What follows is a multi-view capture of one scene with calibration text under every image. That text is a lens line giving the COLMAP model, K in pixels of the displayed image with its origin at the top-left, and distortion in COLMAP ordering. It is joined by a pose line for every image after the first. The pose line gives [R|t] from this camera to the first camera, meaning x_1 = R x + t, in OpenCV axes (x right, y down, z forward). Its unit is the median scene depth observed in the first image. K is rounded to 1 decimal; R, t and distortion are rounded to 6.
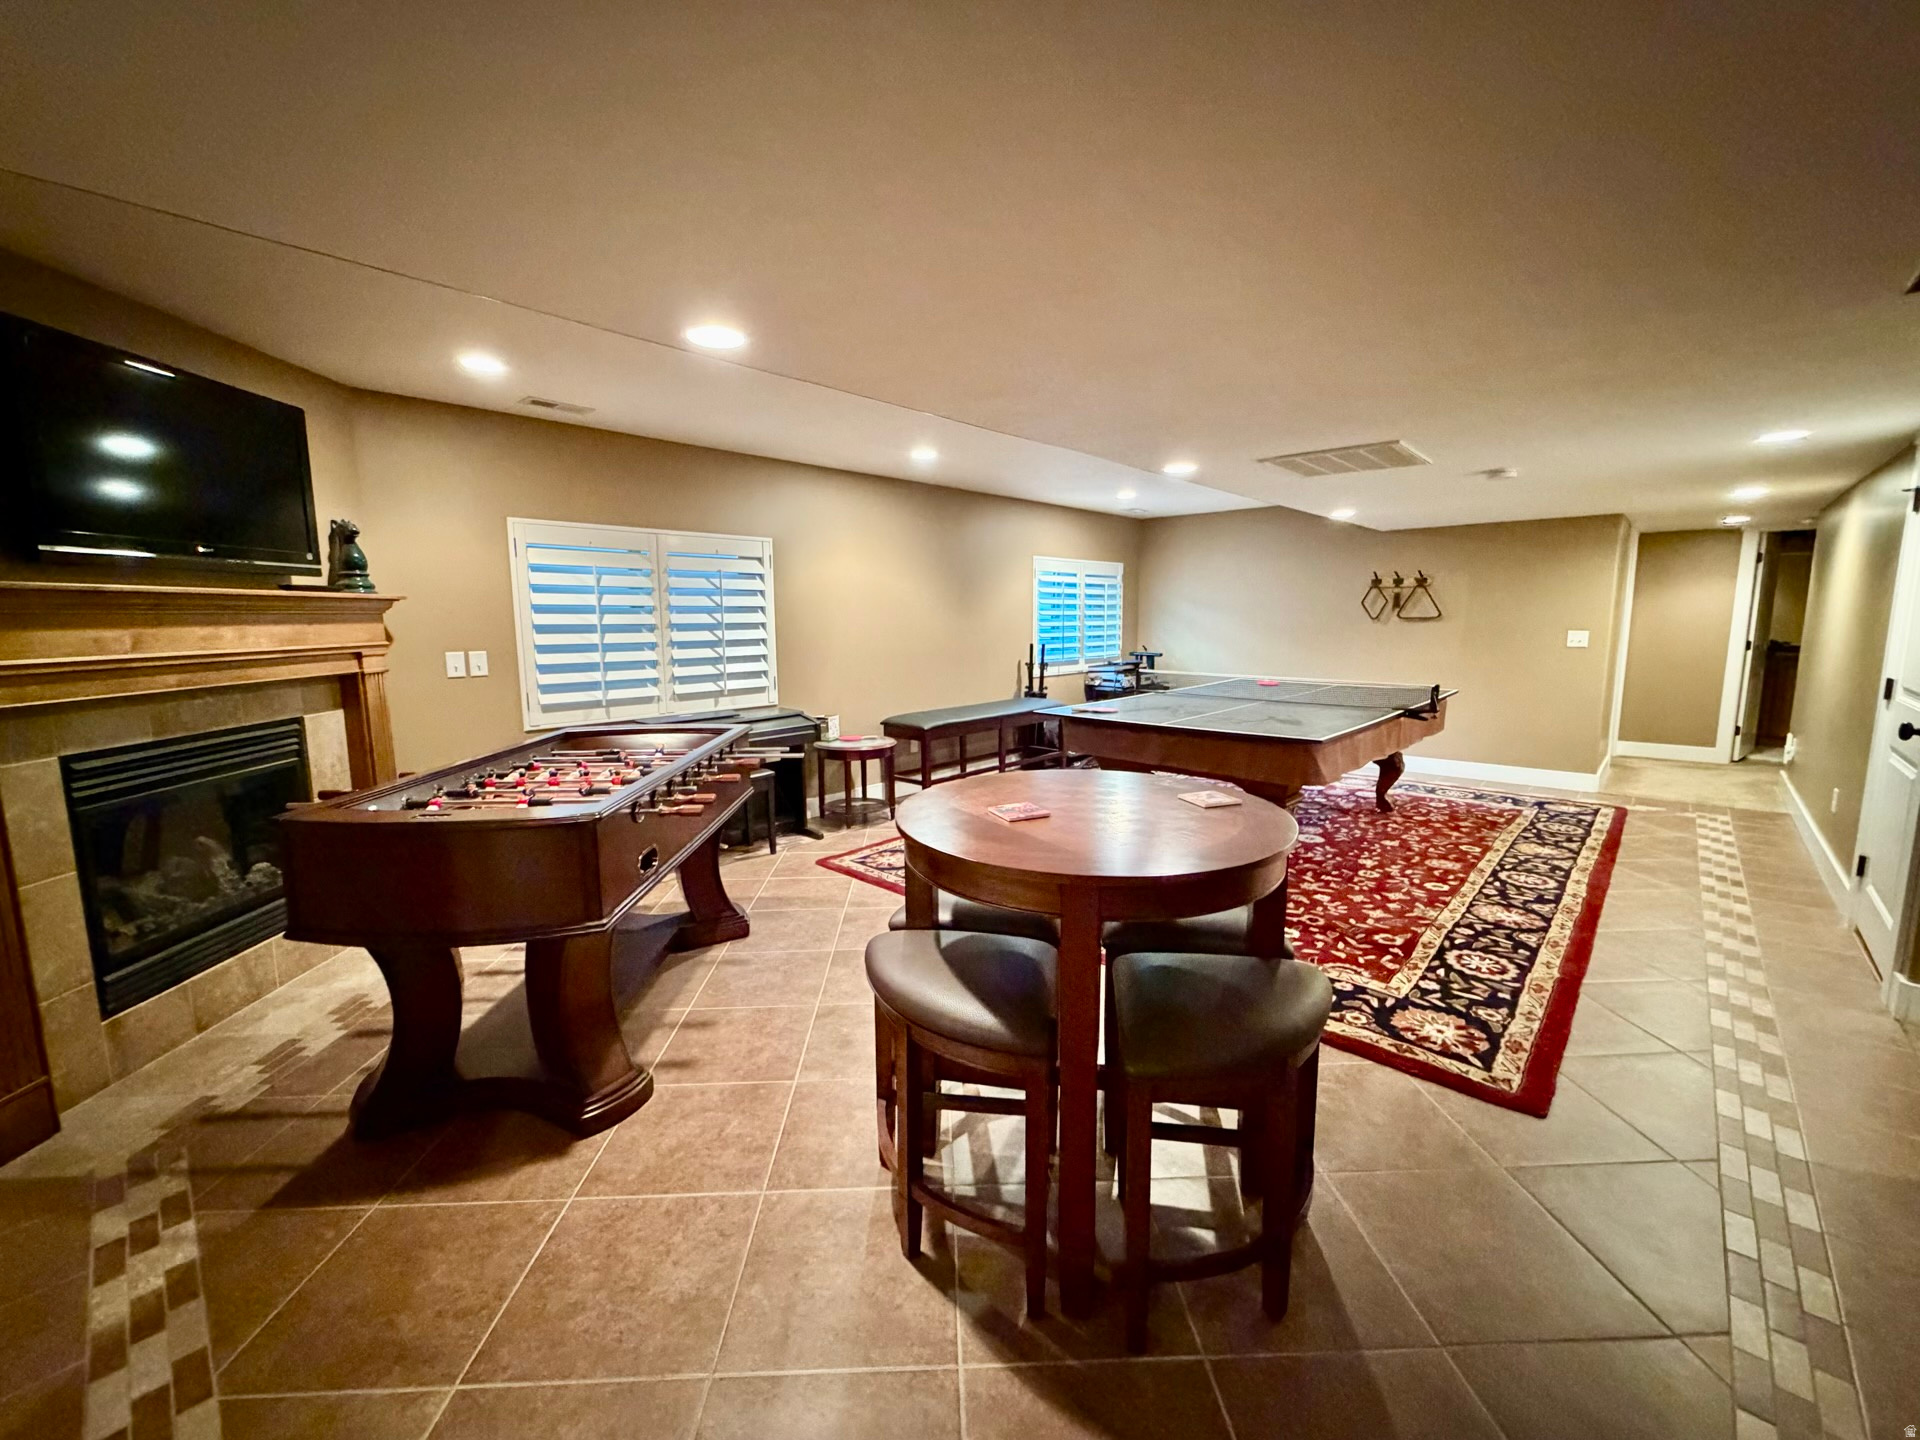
lens RADIAL K [[761.8, 0, 951.4], [0, 761.8, 718.2], [0, 0, 1]] dist [0.000213, 0.000251]
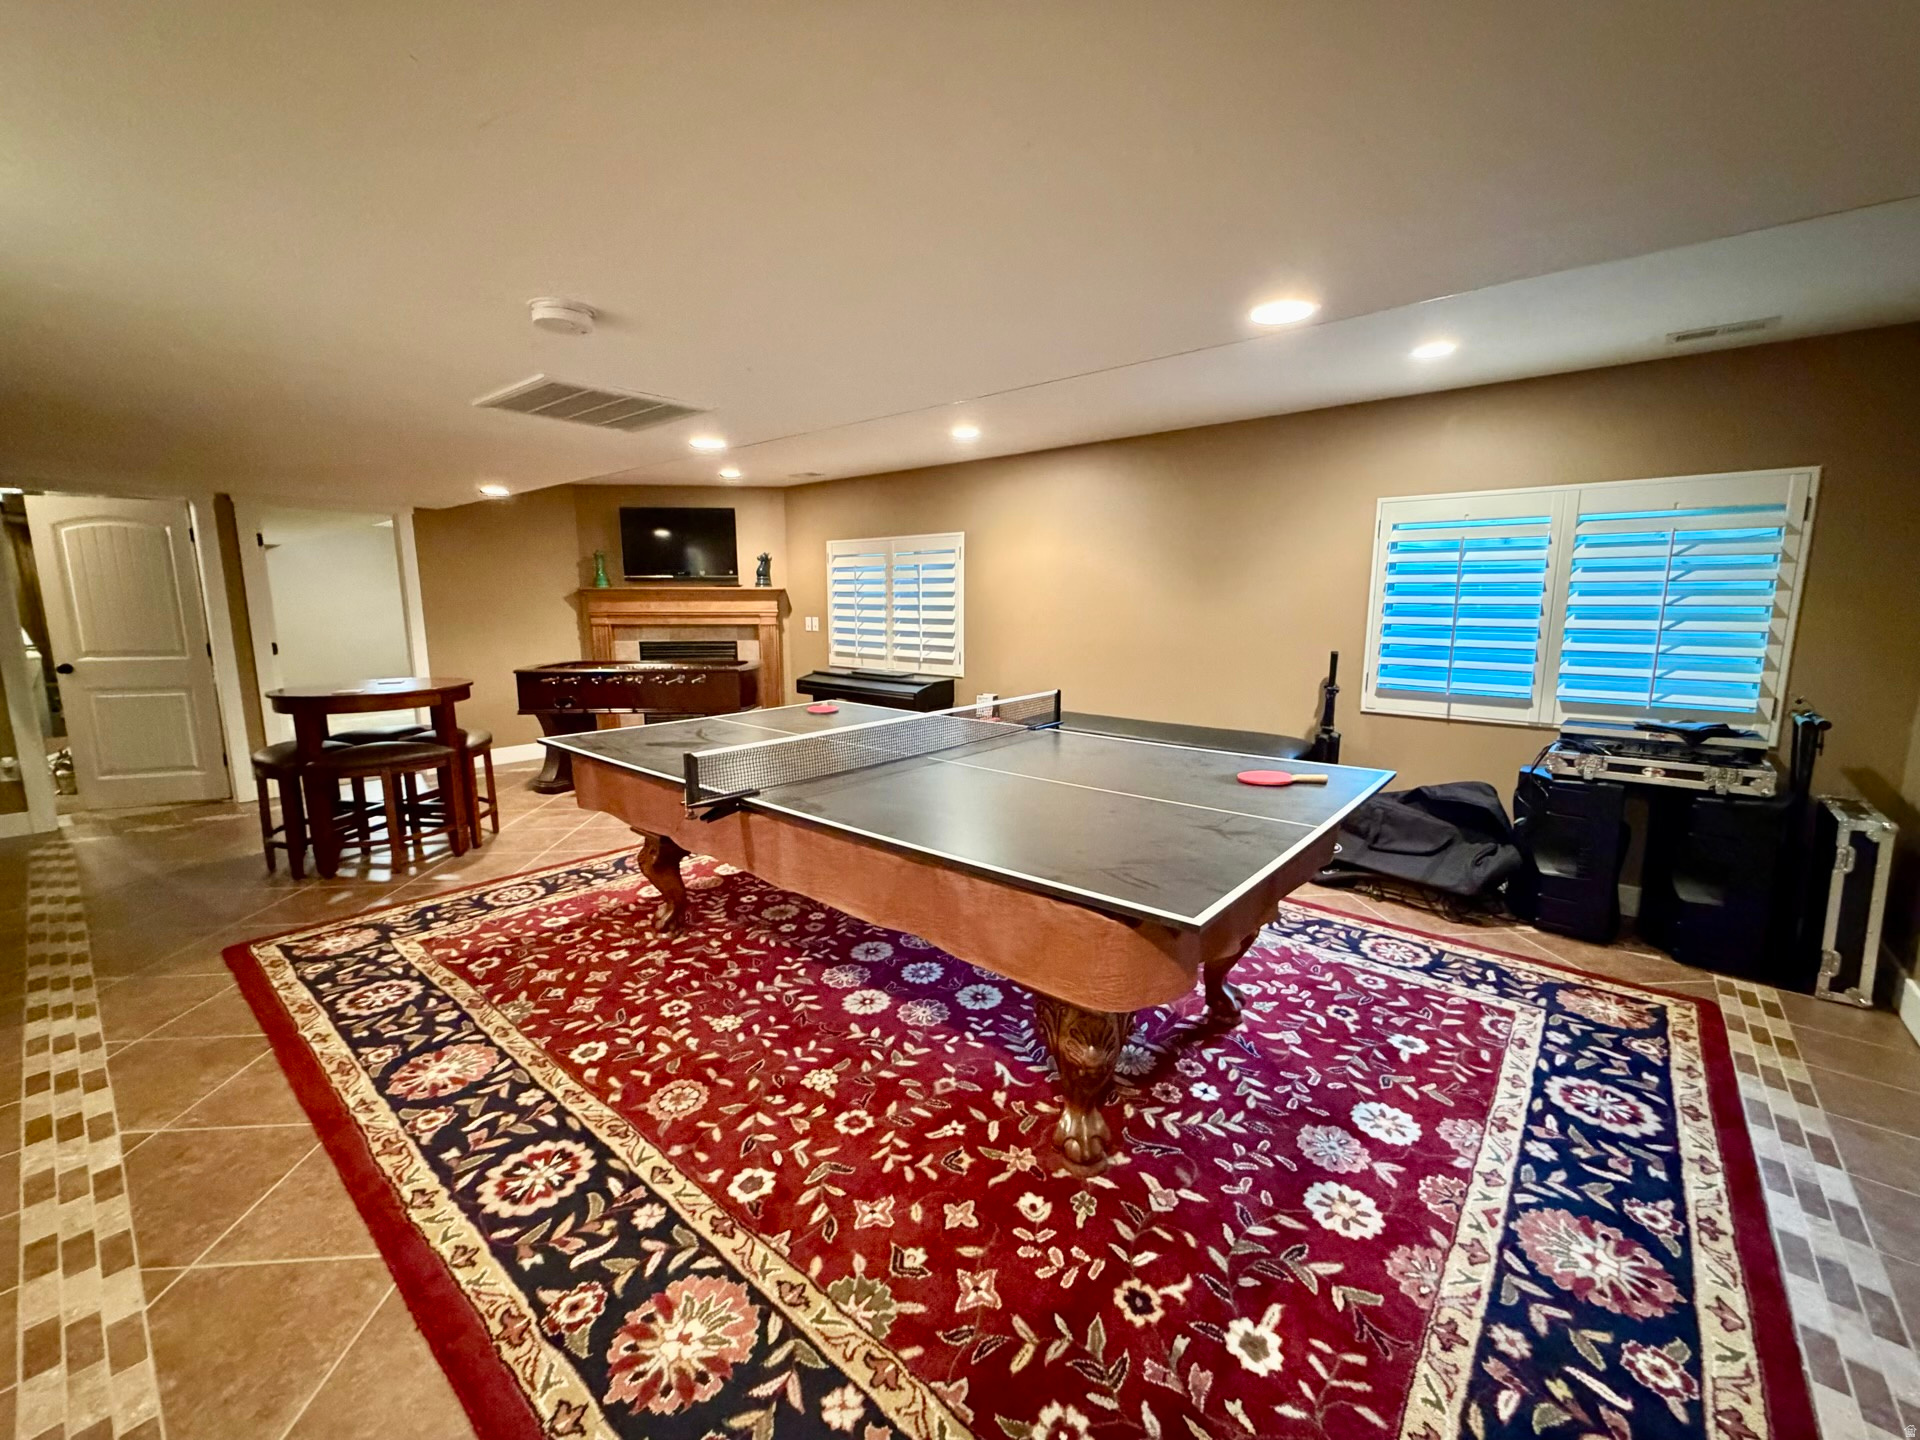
lens RADIAL K [[761.8, 0, 964.8], [0, 761.8, 715.9], [0, 0, 1]] dist [0.000213, 0.000251]
pose [[0.067520, 0.162633, -0.984374, 1.311119], [-0.134811, 0.979064, 0.152509, -0.195418], [0.988568, 0.122407, 0.088031, 1.300545]]
